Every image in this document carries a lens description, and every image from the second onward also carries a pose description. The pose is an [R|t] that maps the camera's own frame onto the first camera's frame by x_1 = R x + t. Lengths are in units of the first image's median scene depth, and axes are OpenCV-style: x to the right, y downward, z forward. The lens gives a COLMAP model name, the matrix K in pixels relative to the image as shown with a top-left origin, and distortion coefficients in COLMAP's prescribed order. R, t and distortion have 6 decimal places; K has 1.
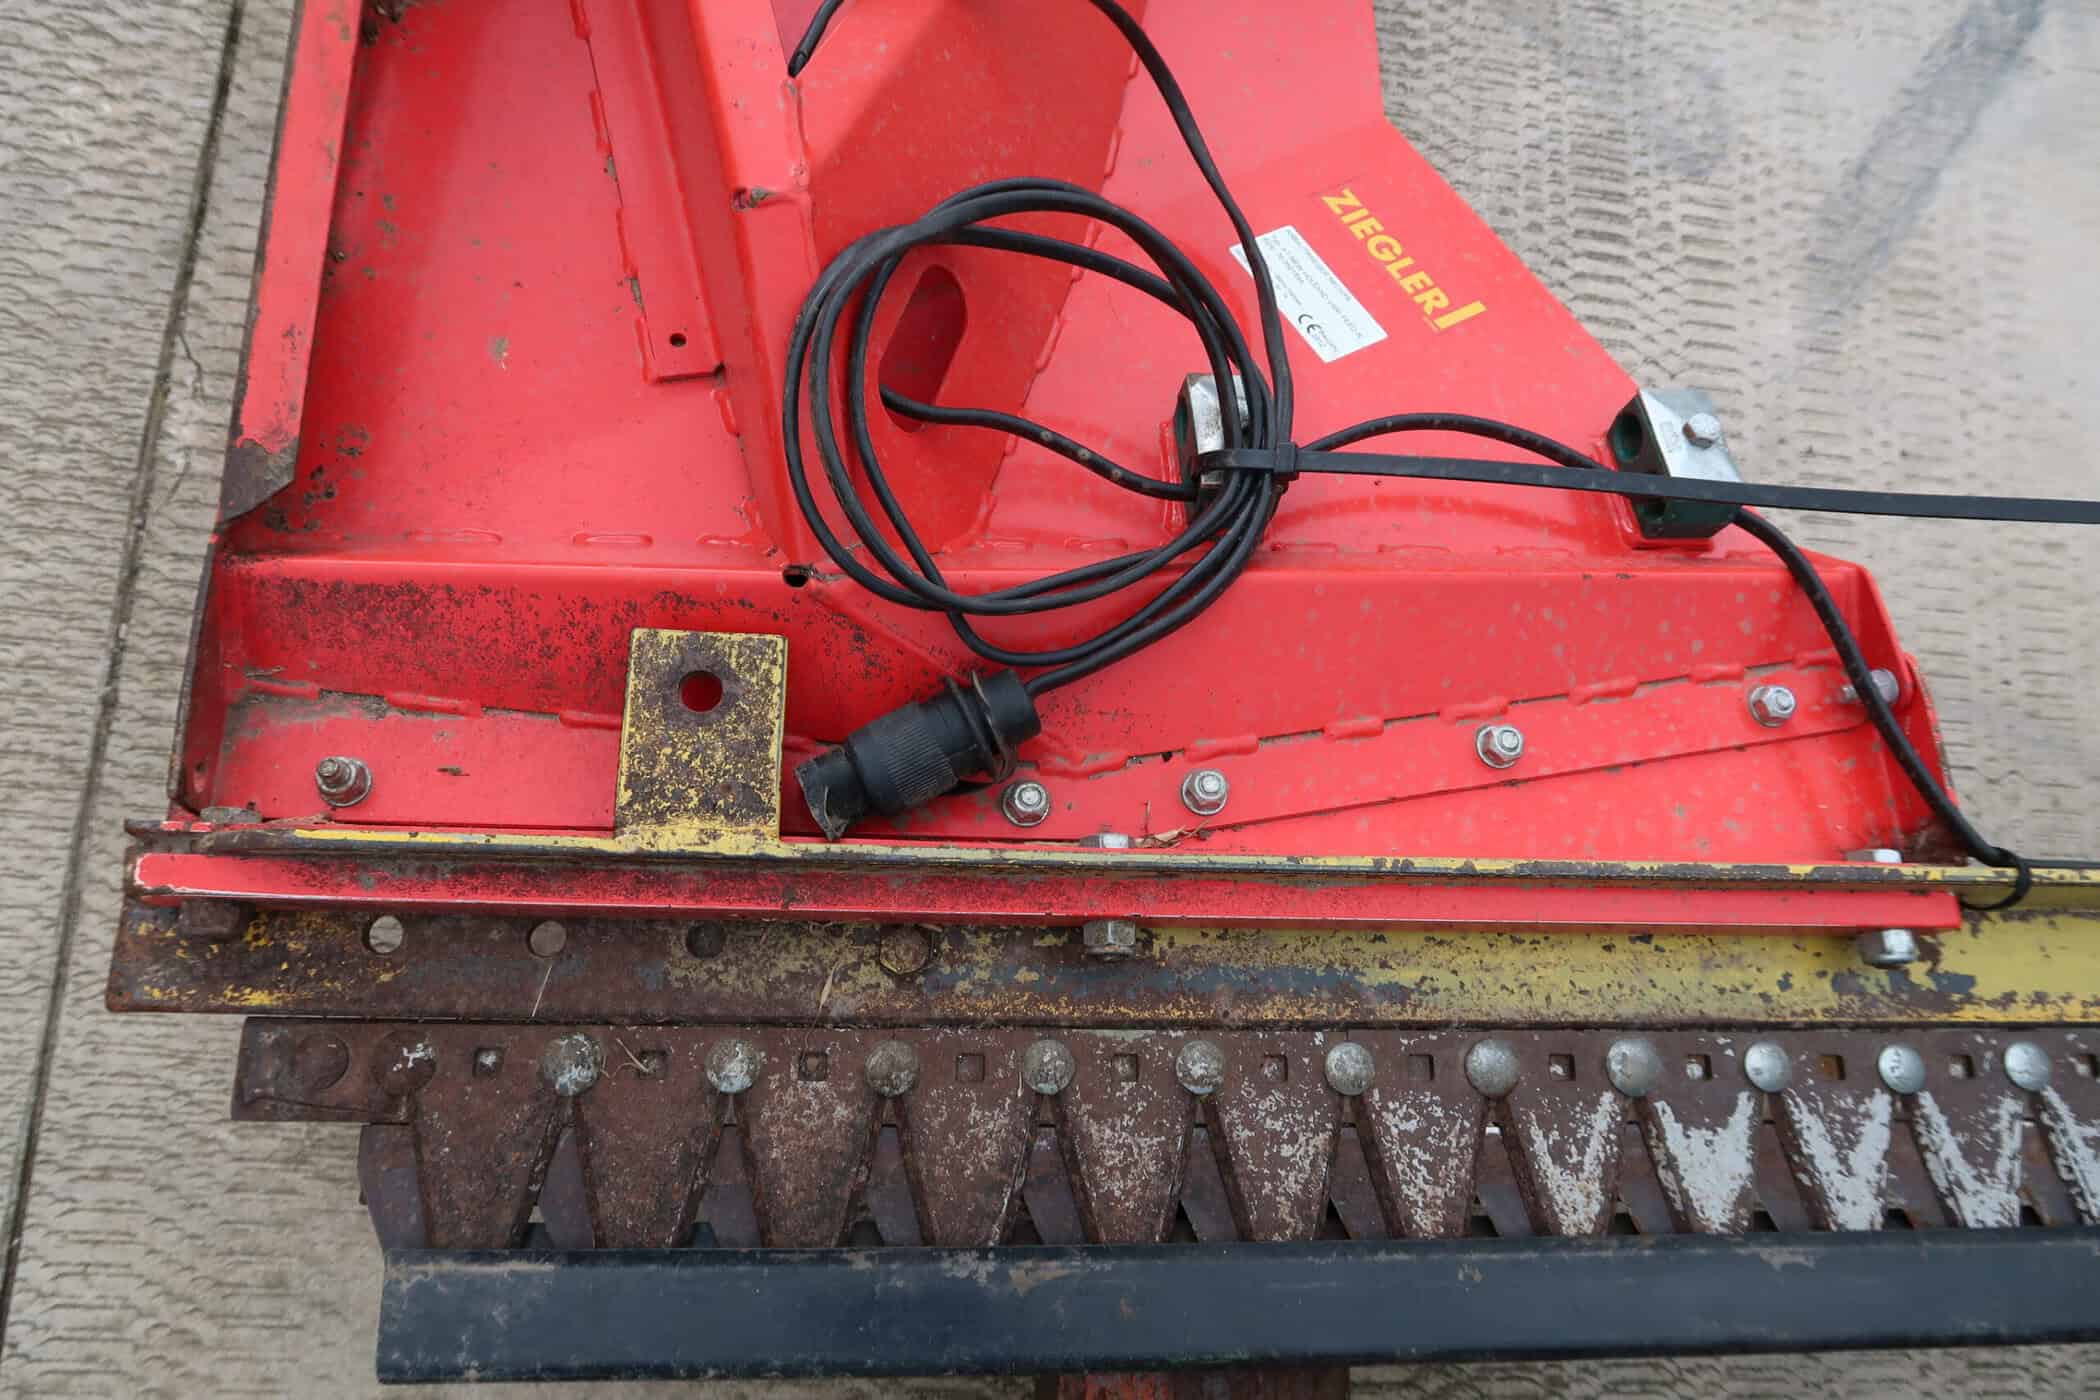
lens RADIAL K [[1448.3, 0, 1050.0], [0, 1448.3, 700.0], [0, 0, 1]] dist [-0.023493, 0.009118]
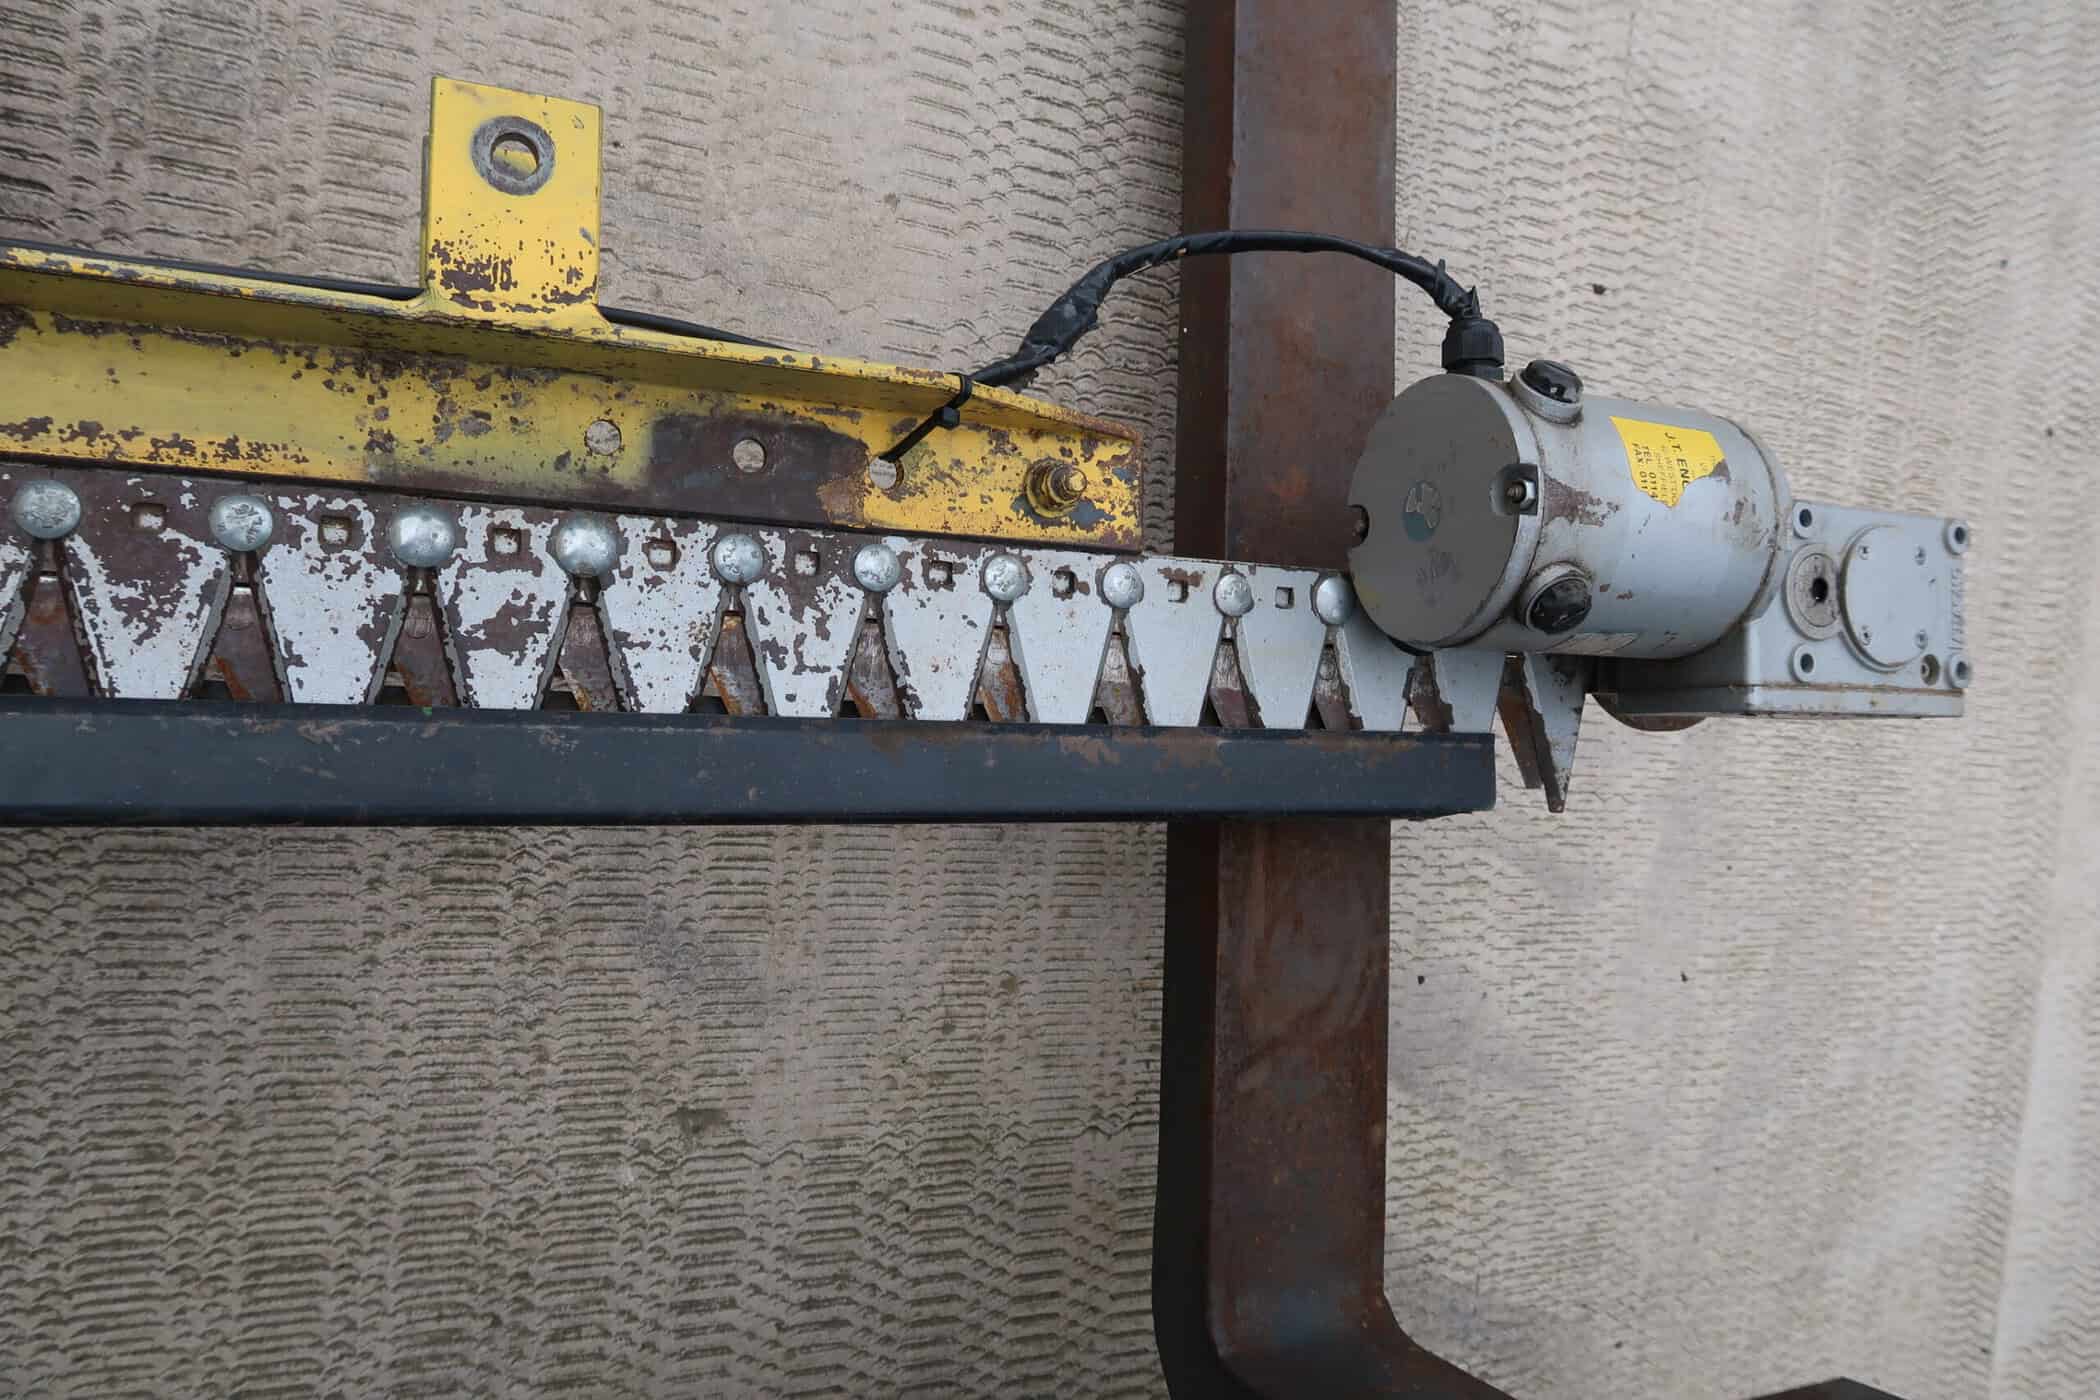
lens RADIAL K [[1448.3, 0, 1050.0], [0, 1448.3, 700.0], [0, 0, 1]] dist [-0.023493, 0.009118]
pose [[0.953477, 0.037456, 0.299131, 0.951167], [-0.116243, 0.961199, 0.250167, 0.087569], [-0.278154, -0.273300, 0.920835, 0.065624]]
